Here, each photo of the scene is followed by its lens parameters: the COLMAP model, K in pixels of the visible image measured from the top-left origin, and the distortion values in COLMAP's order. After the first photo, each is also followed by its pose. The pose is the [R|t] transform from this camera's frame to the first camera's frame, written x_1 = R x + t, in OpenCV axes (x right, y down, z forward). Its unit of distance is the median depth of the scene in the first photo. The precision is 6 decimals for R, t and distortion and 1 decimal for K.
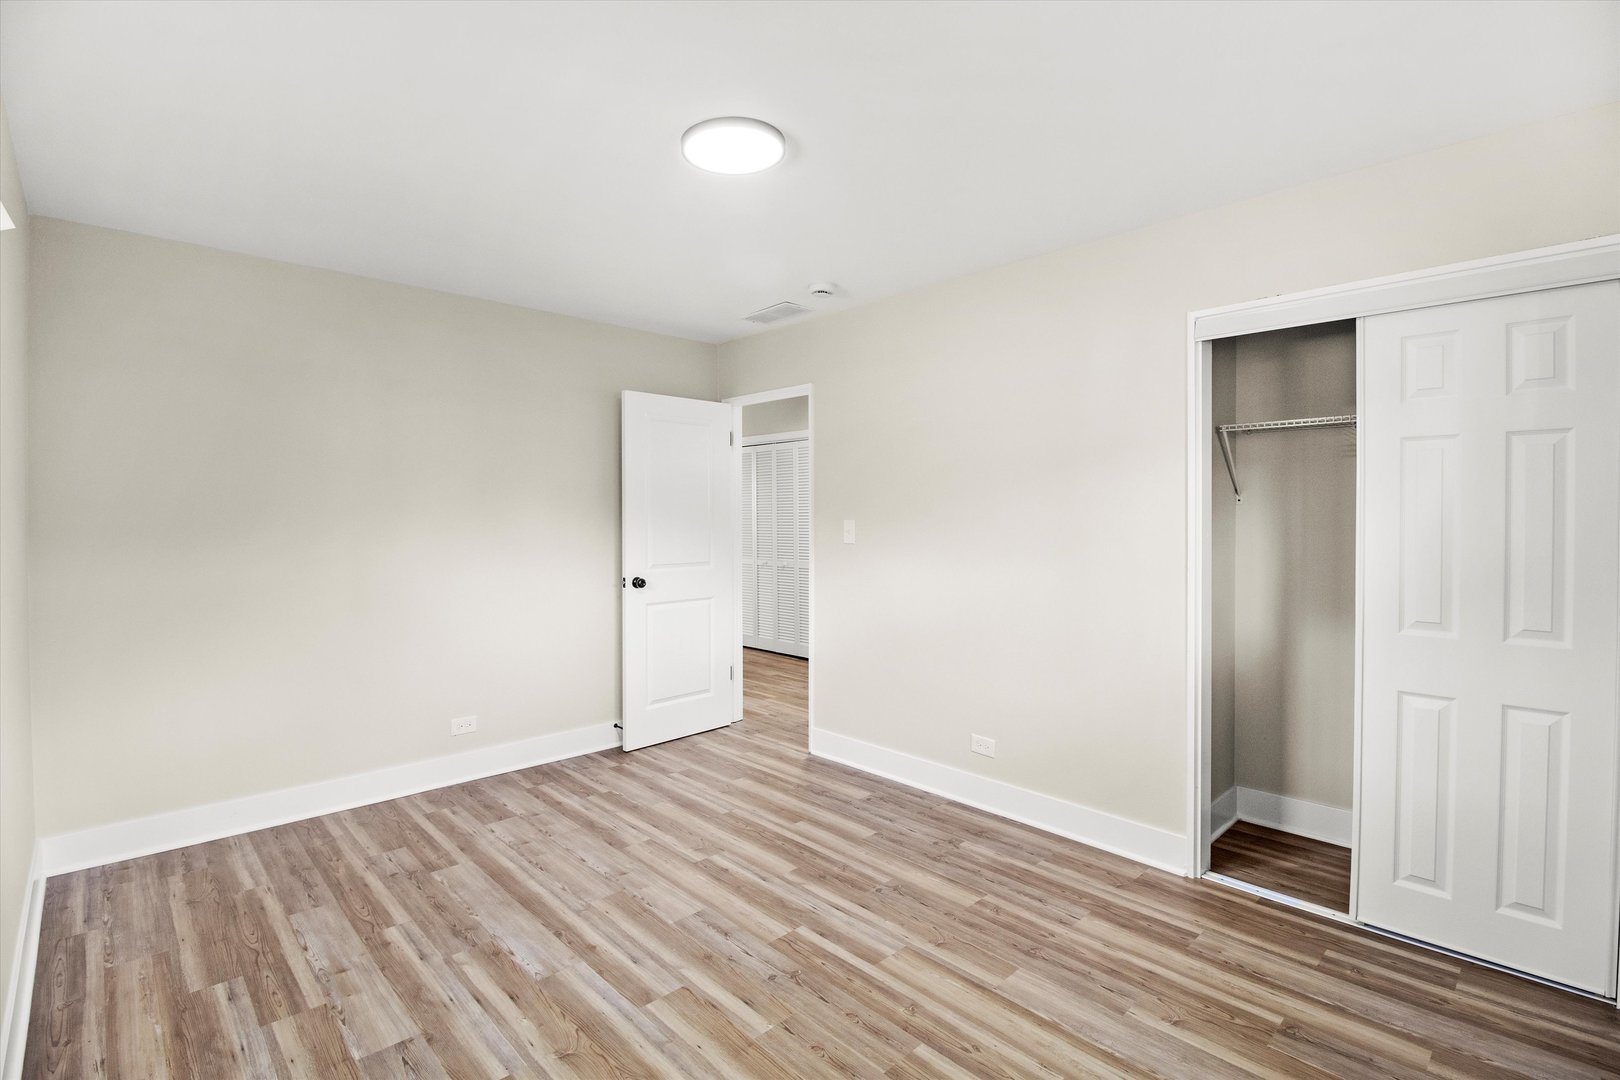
lens RADIAL K [[749.5, 0, 809.6], [0, 749.5, 523.5], [0, 0, 1]] dist [0.001365, -0.013745]
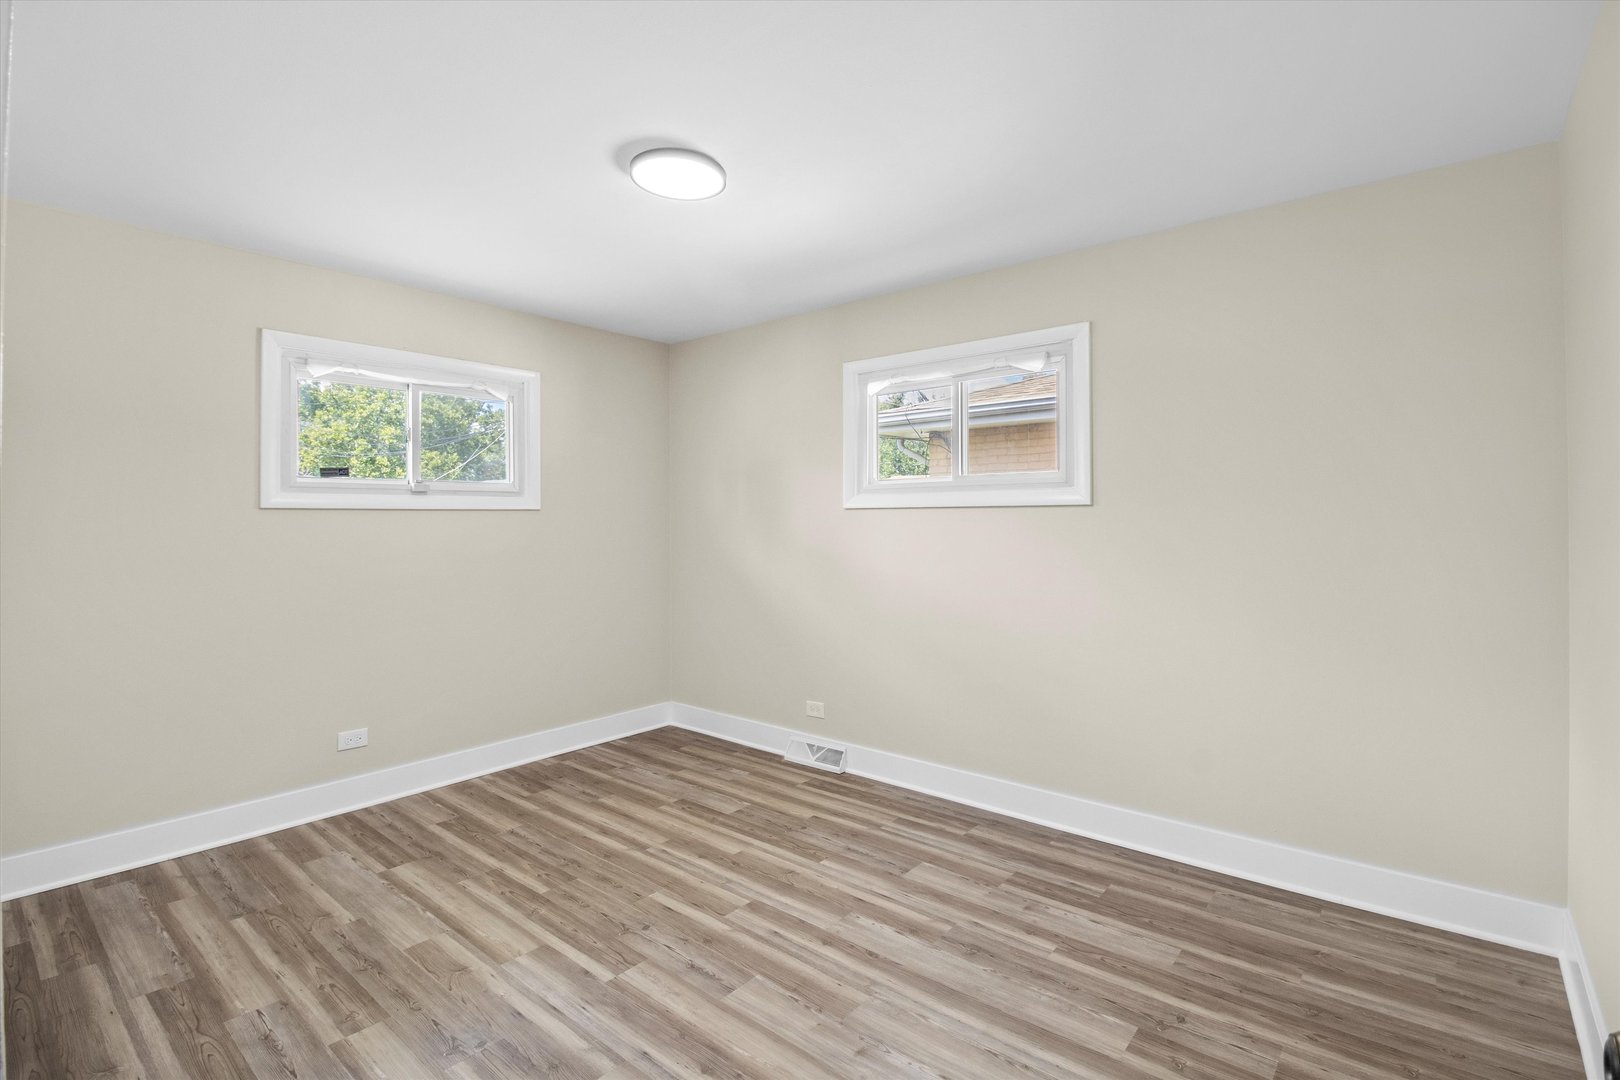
lens RADIAL K [[749.5, 0, 809.6], [0, 749.5, 523.5], [0, 0, 1]] dist [0.001365, -0.013745]
pose [[-0.993935, 0.005007, -0.109853, -0.164658], [0.003090, 0.999840, 0.017612, -0.013208], [0.109924, 0.017166, -0.993792, 2.025644]]
